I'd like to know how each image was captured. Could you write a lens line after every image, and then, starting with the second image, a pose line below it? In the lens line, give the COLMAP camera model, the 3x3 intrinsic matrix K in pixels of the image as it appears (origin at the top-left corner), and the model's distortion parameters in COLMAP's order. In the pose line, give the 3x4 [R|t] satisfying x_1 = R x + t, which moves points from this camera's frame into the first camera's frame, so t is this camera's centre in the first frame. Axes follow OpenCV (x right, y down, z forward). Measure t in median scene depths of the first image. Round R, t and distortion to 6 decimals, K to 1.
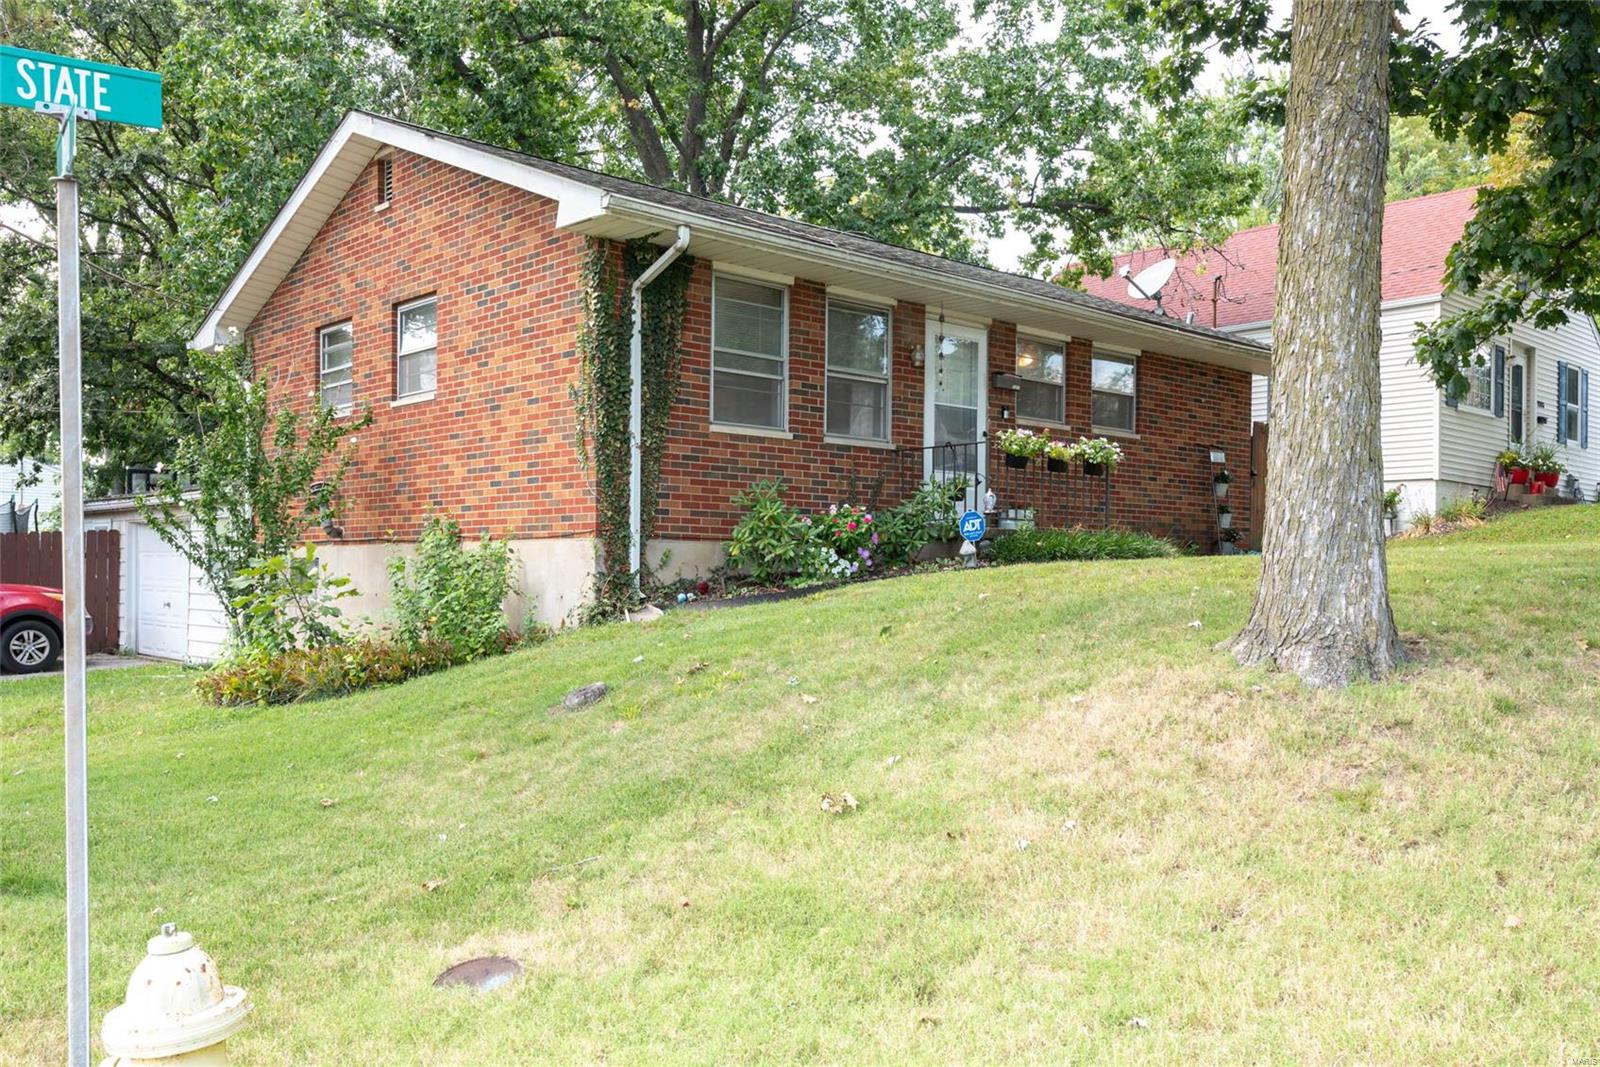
lens RADIAL K [[1274.0, 0, 800.0], [0, 1274.0, 533.5], [0, 0, 1]] dist [0.000702, -0.000516]
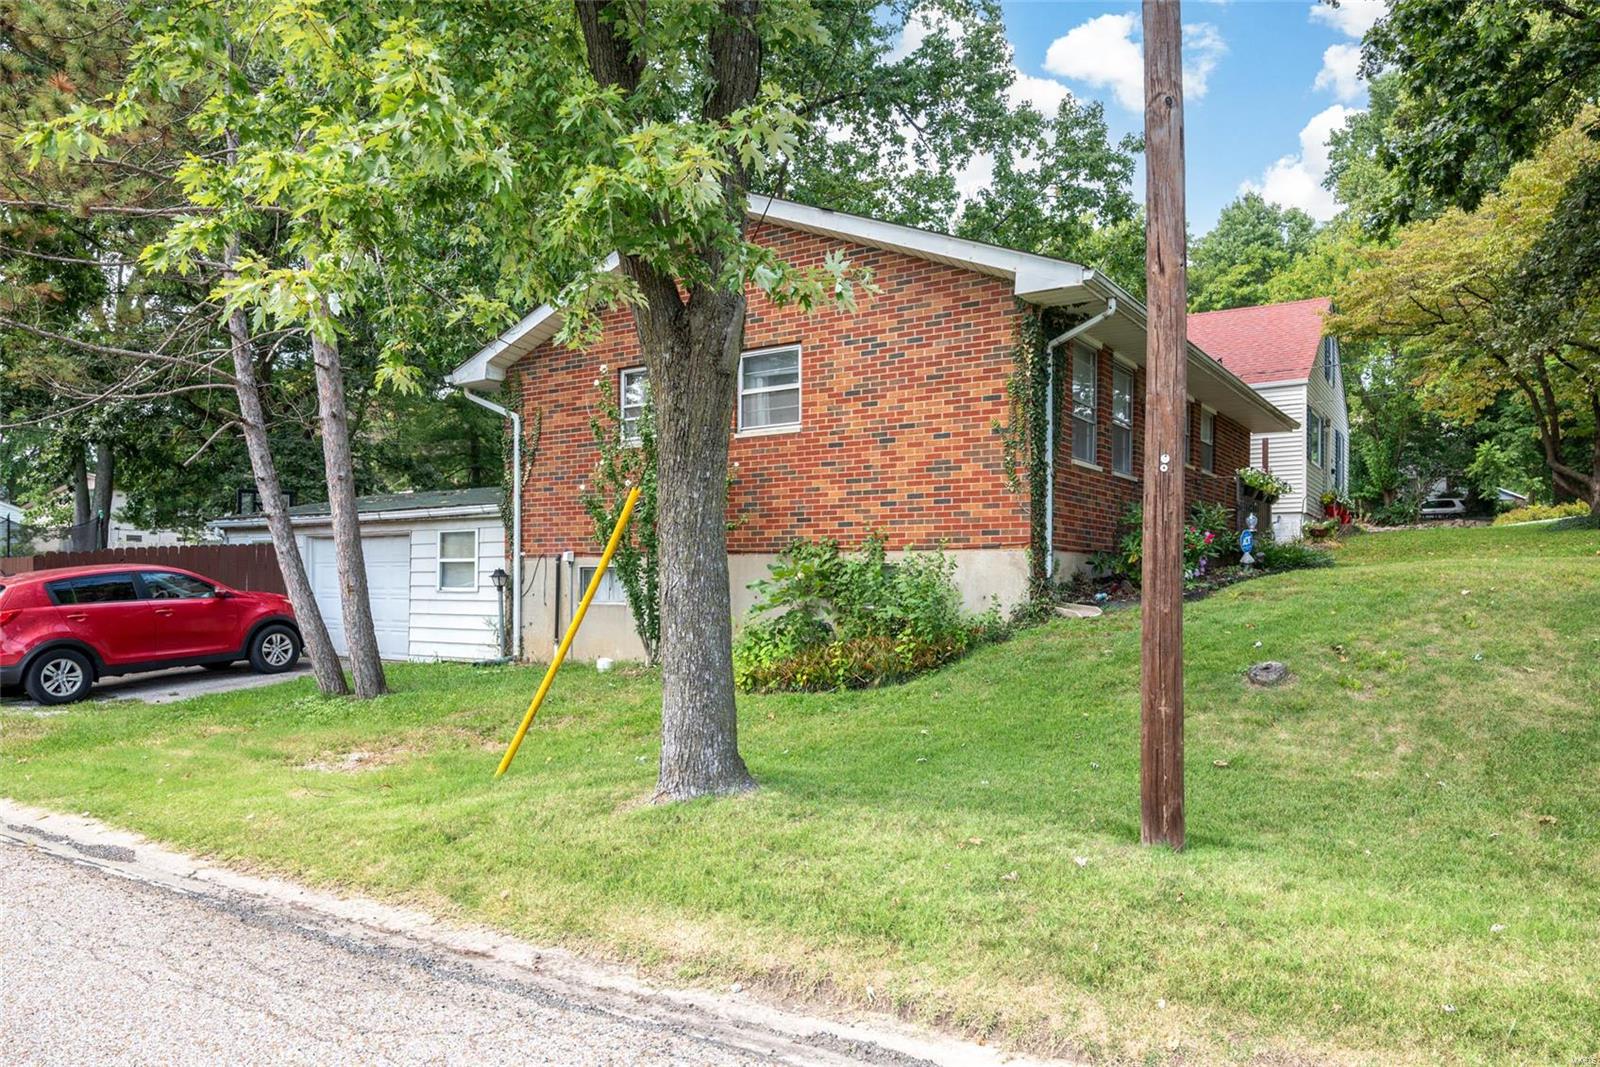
lens RADIAL K [[1014.9, 0, 799.9], [0, 1014.9, 557.2], [0, 0, 1]] dist [-0.001011, -0.000030]
pose [[0.977813, 0.003208, 0.209457, -0.519019], [-0.003860, 0.999989, 0.002705, 0.009050], [-0.209446, -0.003453, 0.977814, 0.080627]]
